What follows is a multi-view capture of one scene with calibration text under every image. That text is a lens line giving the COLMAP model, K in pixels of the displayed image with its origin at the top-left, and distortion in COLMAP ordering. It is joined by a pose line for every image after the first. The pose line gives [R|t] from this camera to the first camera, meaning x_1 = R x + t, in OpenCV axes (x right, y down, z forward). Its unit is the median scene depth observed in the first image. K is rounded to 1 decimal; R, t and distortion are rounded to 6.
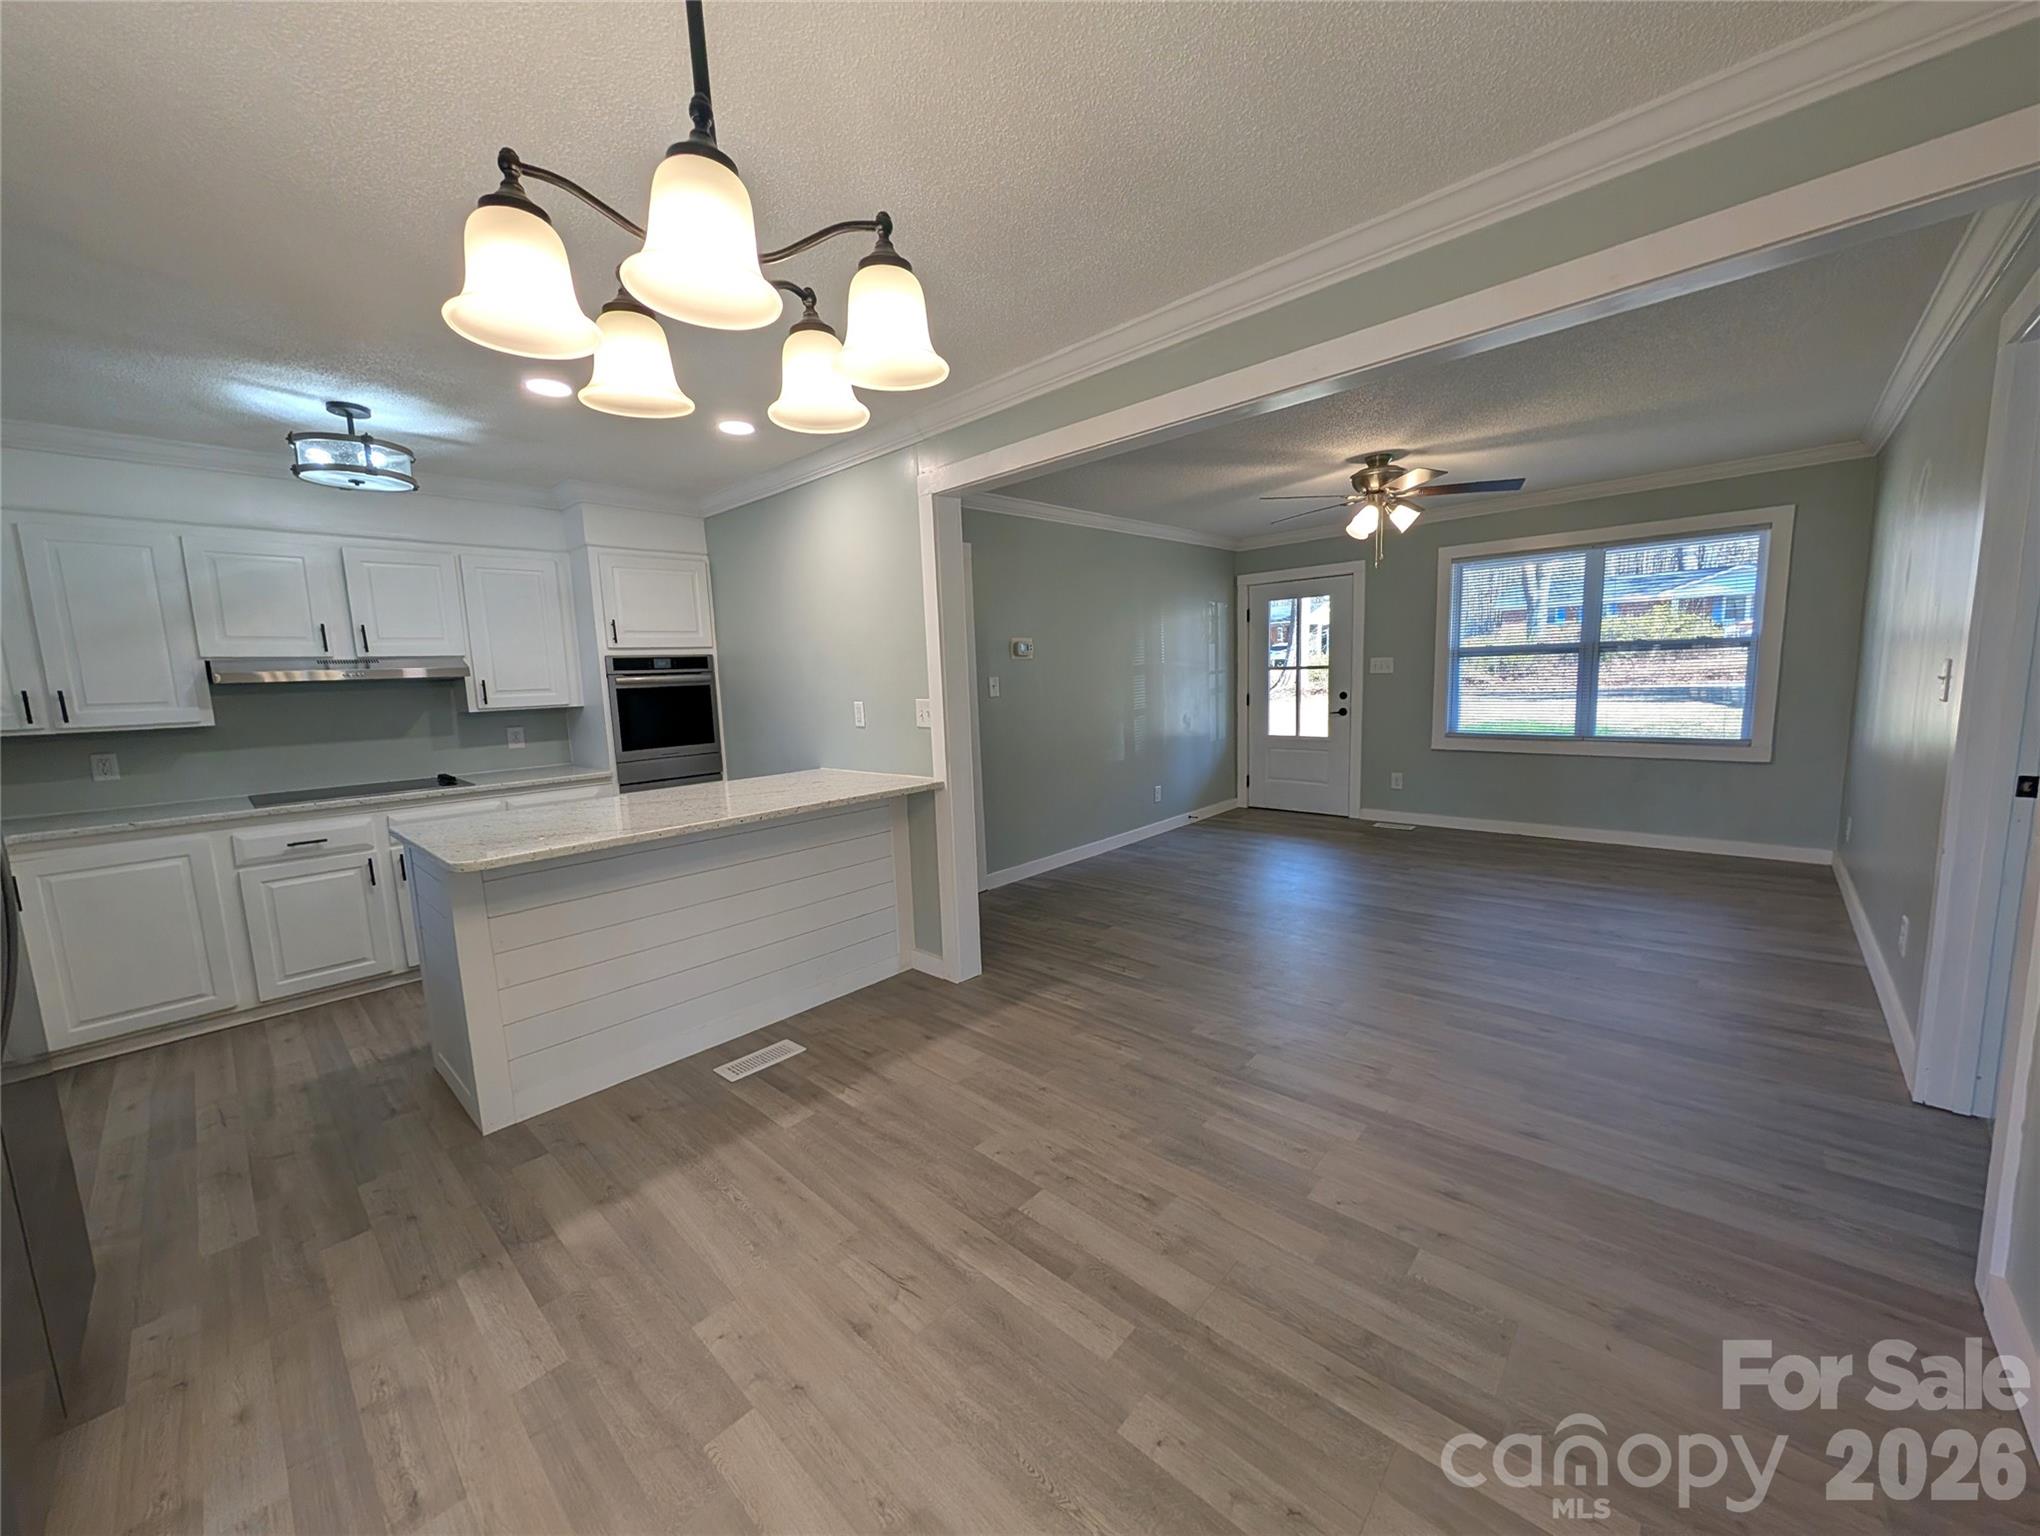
lens RADIAL K [[768.2, 0, 1020.0], [0, 768.2, 768.0], [0, 0, 1]] dist [0.000361, 0.000048]
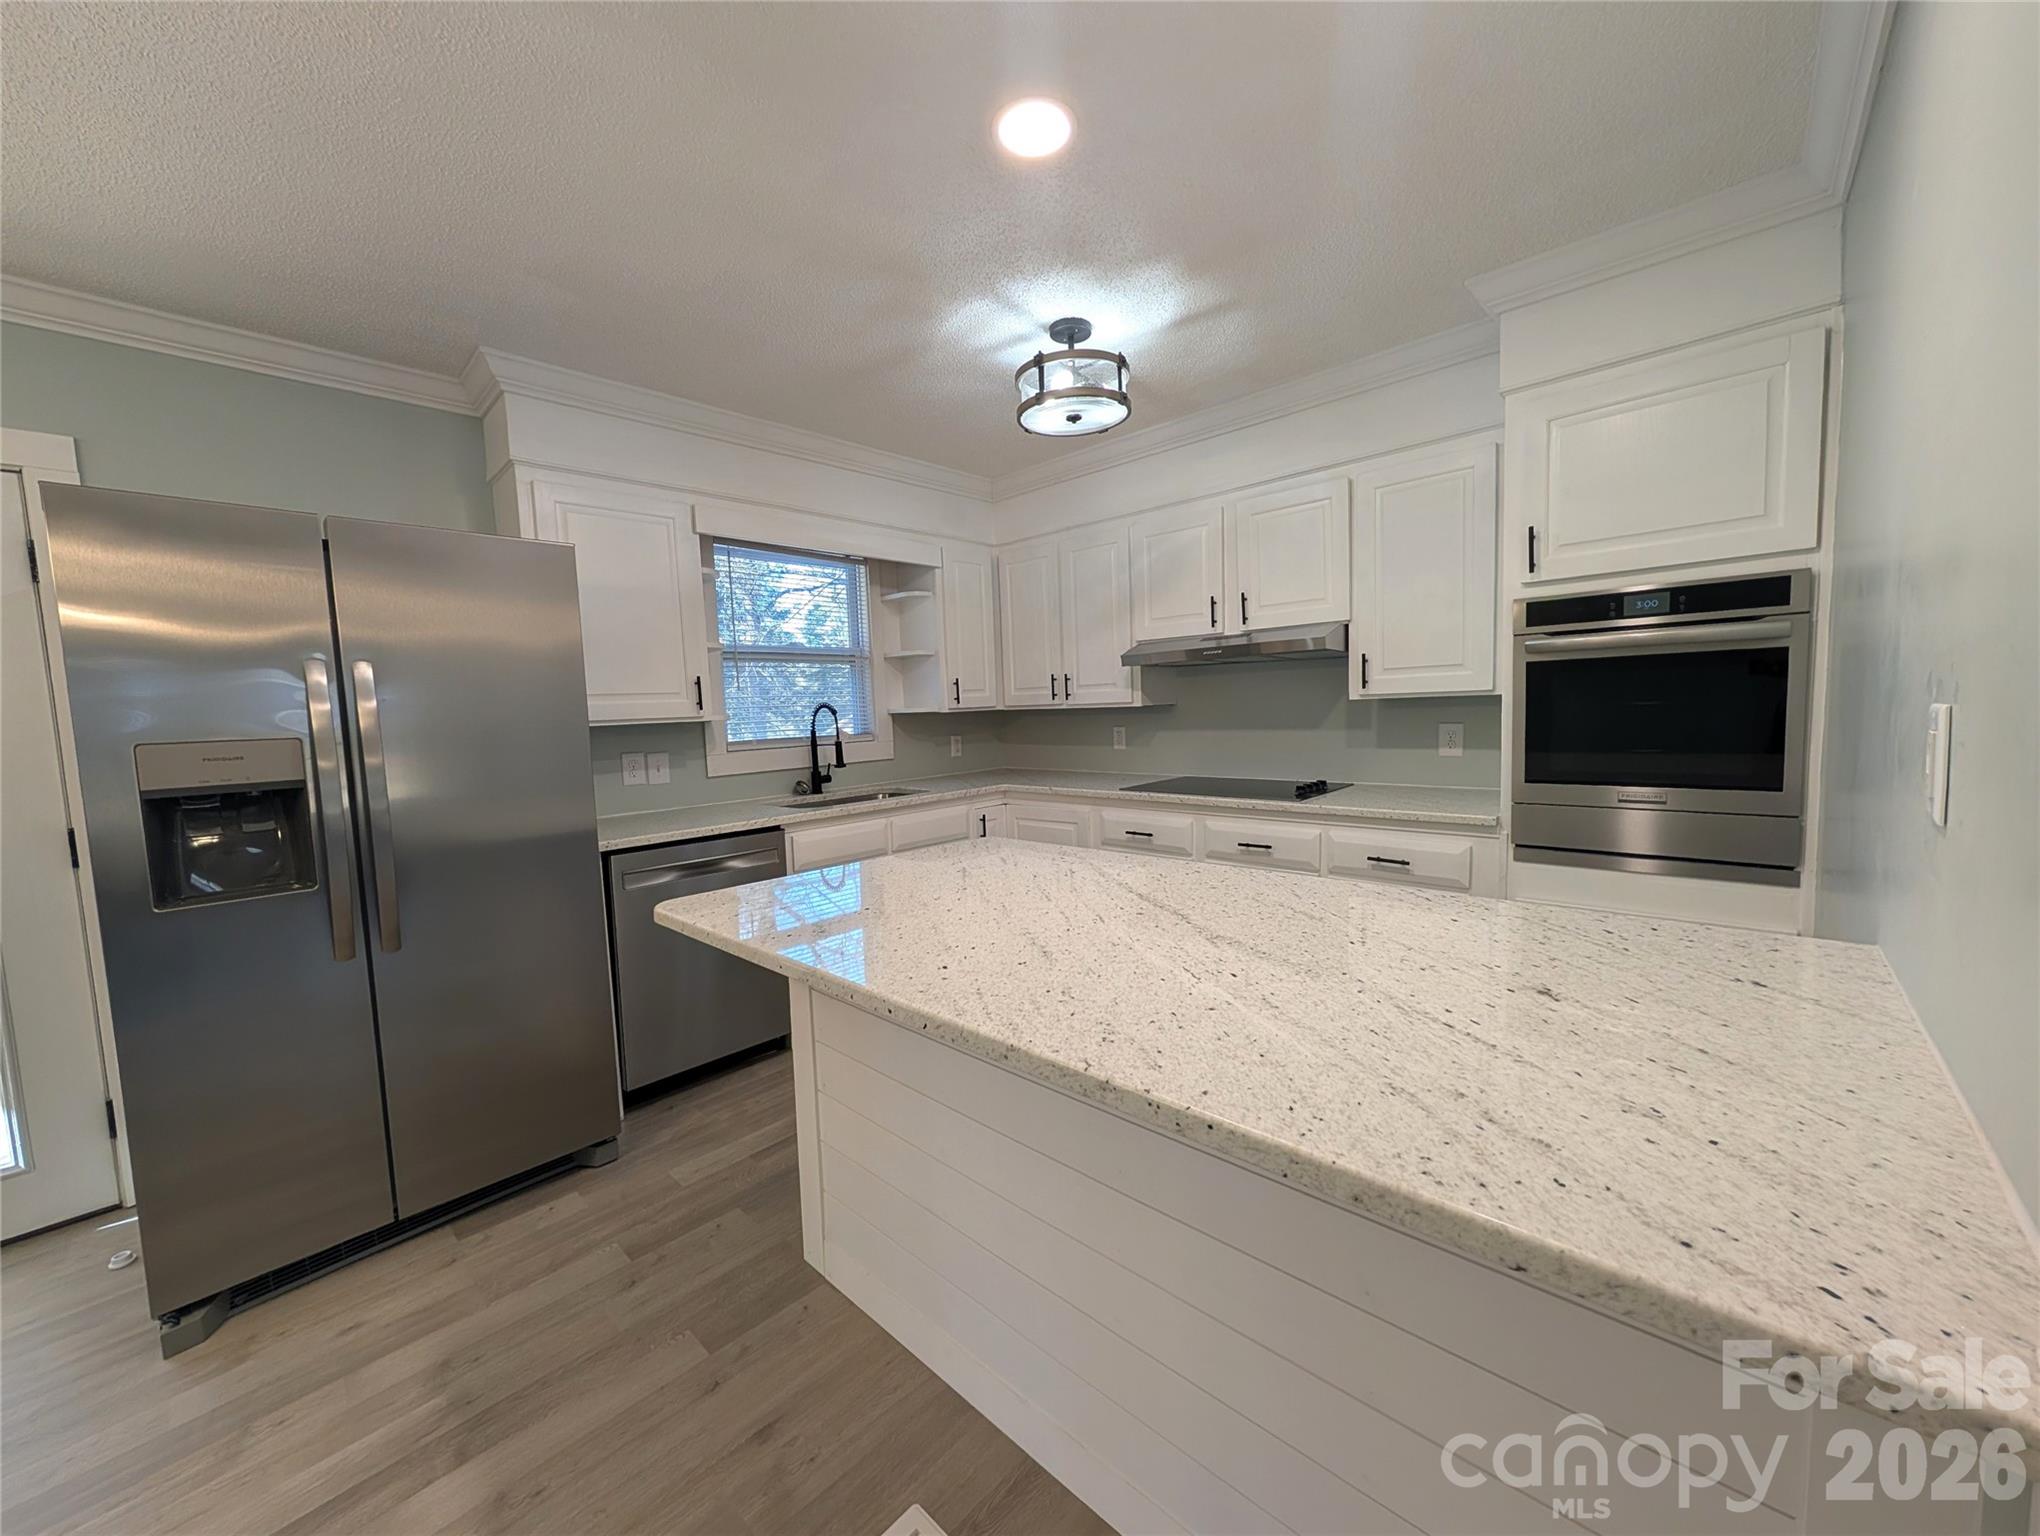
lens RADIAL K [[768.2, 0, 1020.0], [0, 768.2, 768.0], [0, 0, 1]] dist [0.000361, 0.000048]
pose [[-0.001602, 0.115721, -0.993281, 0.000335], [-0.088062, 0.989407, 0.115411, -0.063218], [0.996114, 0.087655, 0.008606, 0.674326]]
